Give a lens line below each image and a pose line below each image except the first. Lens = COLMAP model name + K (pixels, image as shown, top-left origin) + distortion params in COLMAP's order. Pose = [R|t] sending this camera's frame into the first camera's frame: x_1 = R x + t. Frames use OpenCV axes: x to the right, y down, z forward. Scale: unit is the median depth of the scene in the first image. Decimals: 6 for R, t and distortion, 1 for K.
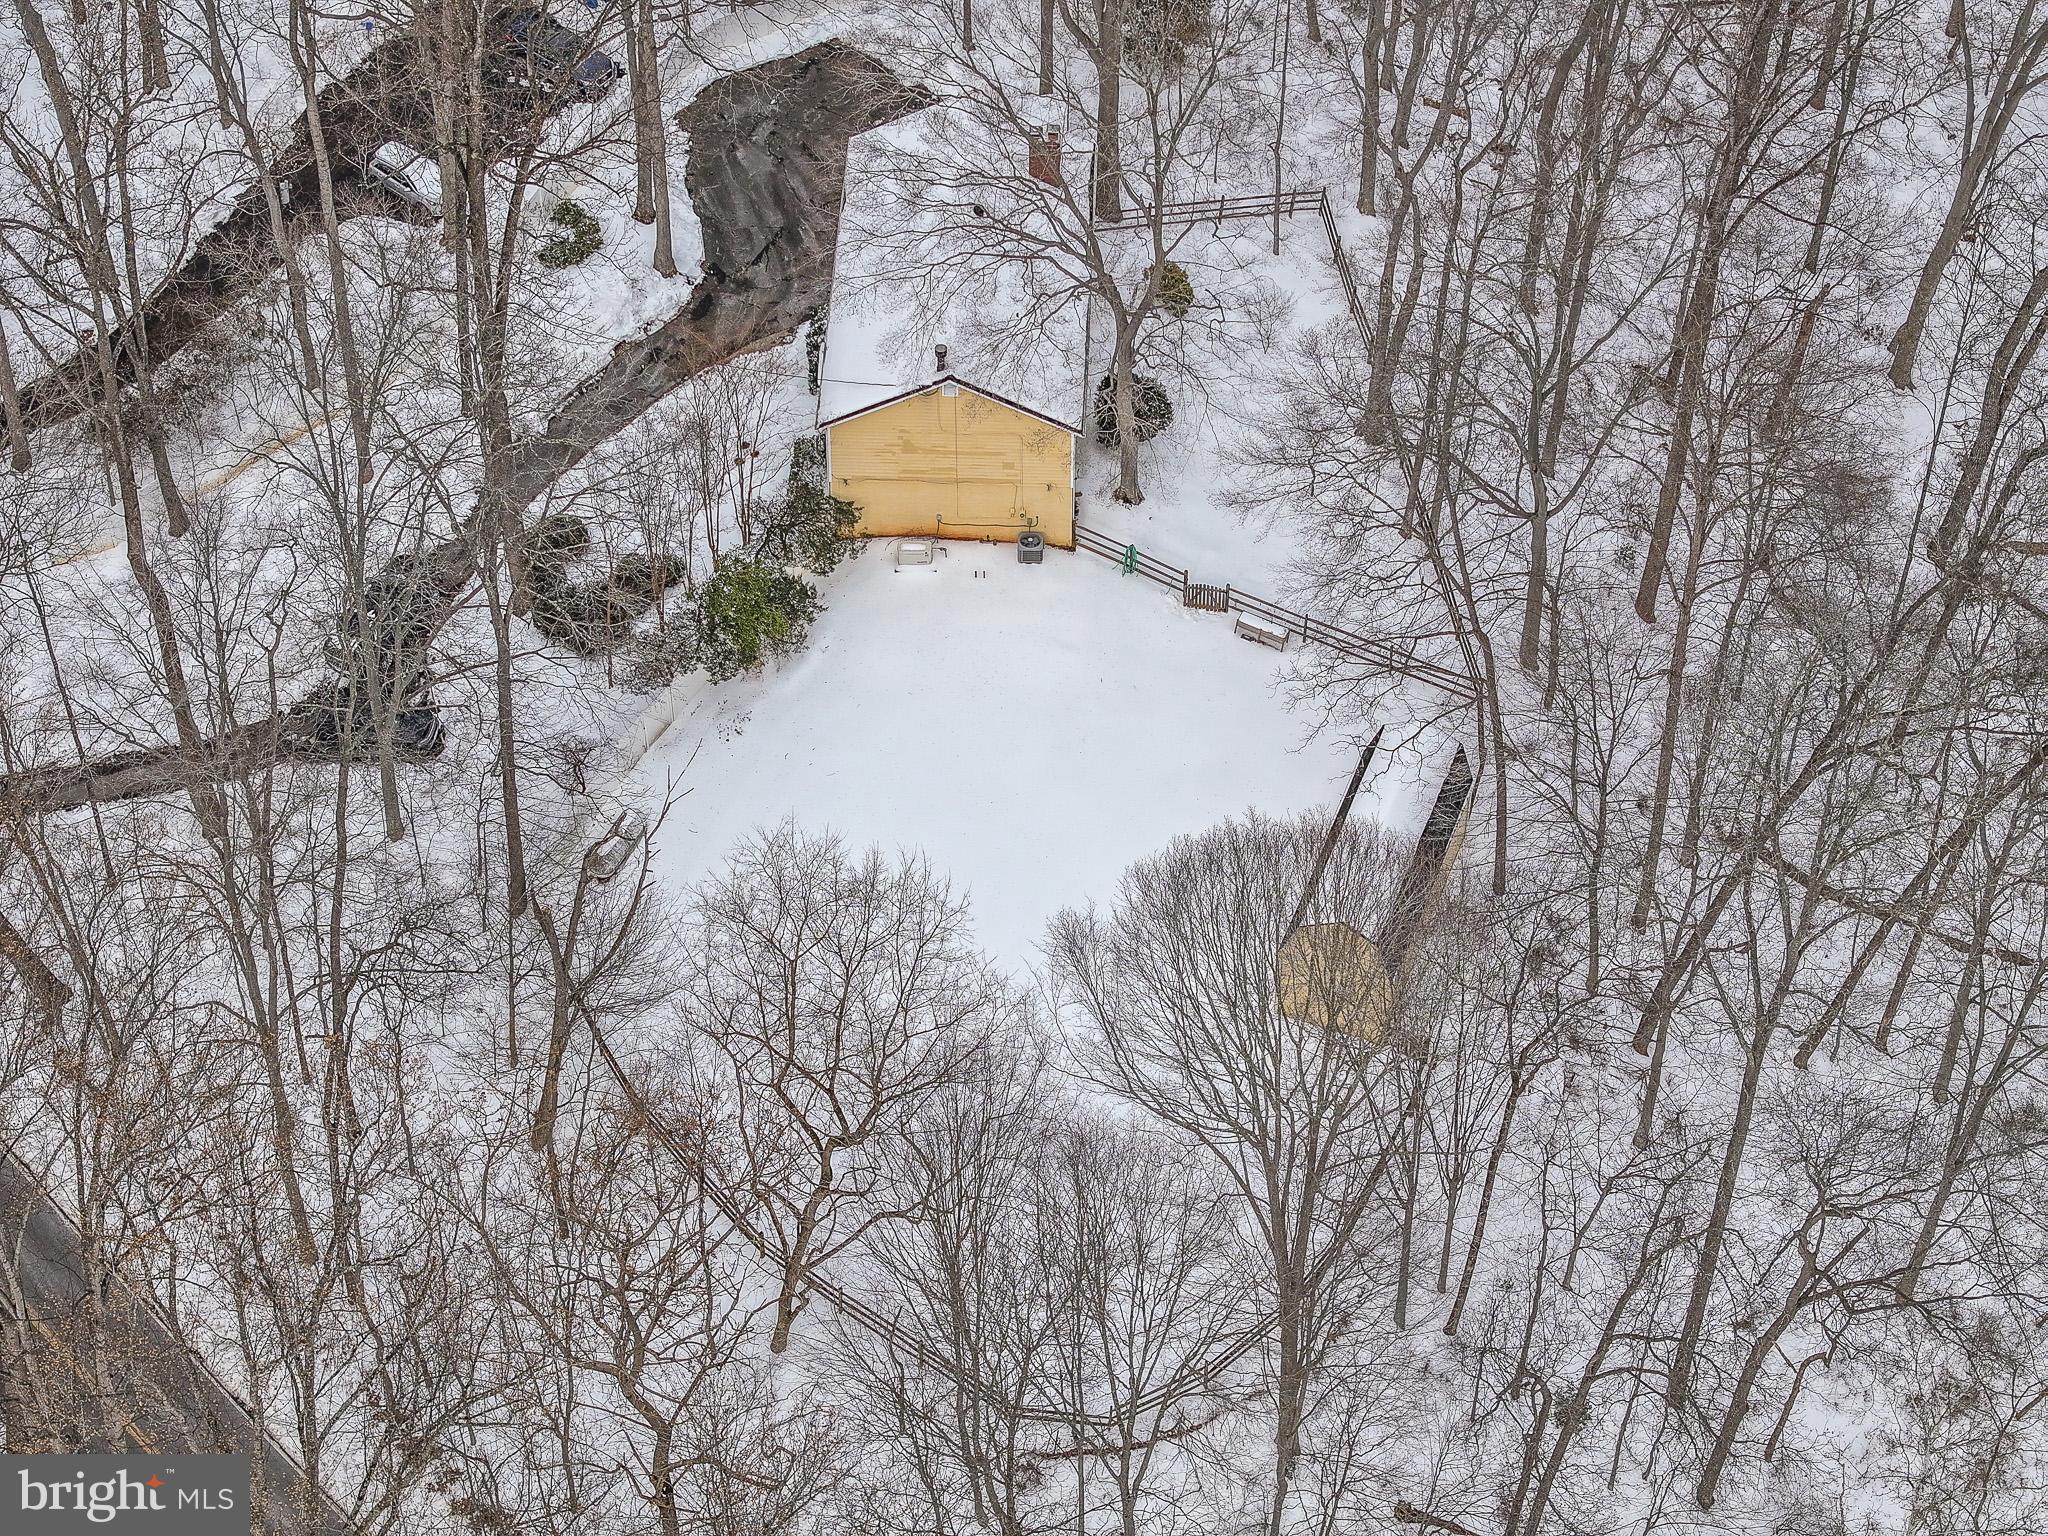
lens RADIAL K [[4065.3, 0, 1024.0], [0, 4065.3, 768.0], [0, 0, 1]] dist [-0.087075, -0.128409]
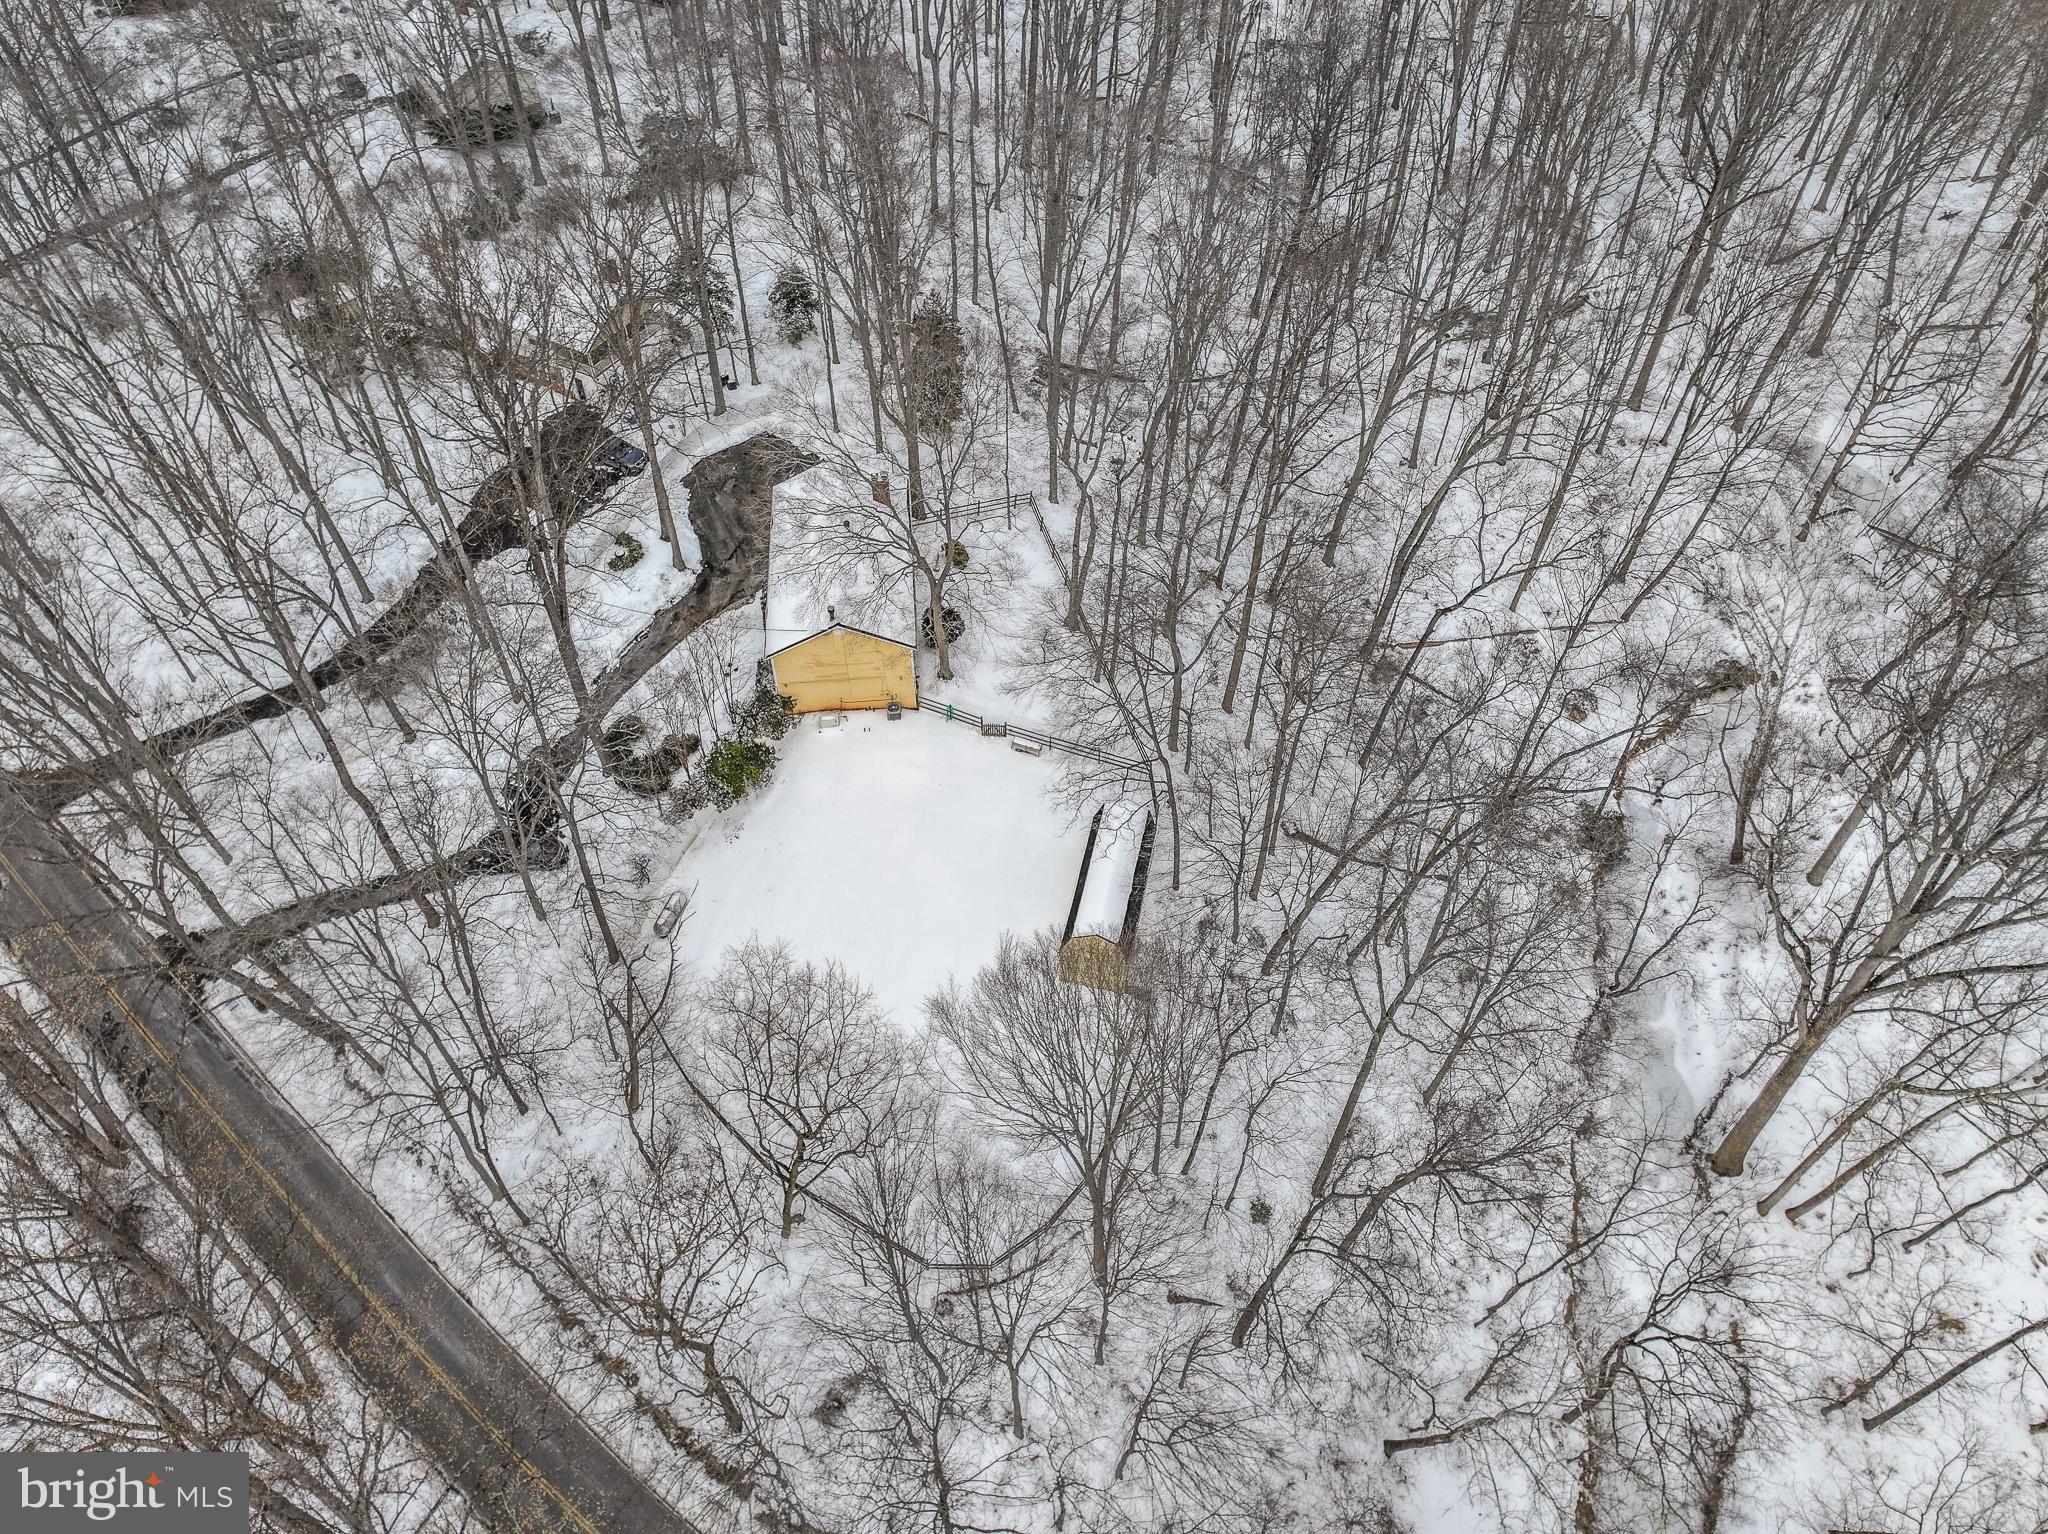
lens RADIAL K [[1429.9, 0, 1044.7], [0, 1429.9, 764.1], [0, 0, 1]] dist [0.005815, 0.010133]
pose [[0.991285, -0.096732, 0.089429, 0.008890], [0.091321, 0.993842, 0.062752, -0.064806], [-0.094949, -0.054038, 0.994014, 0.365784]]
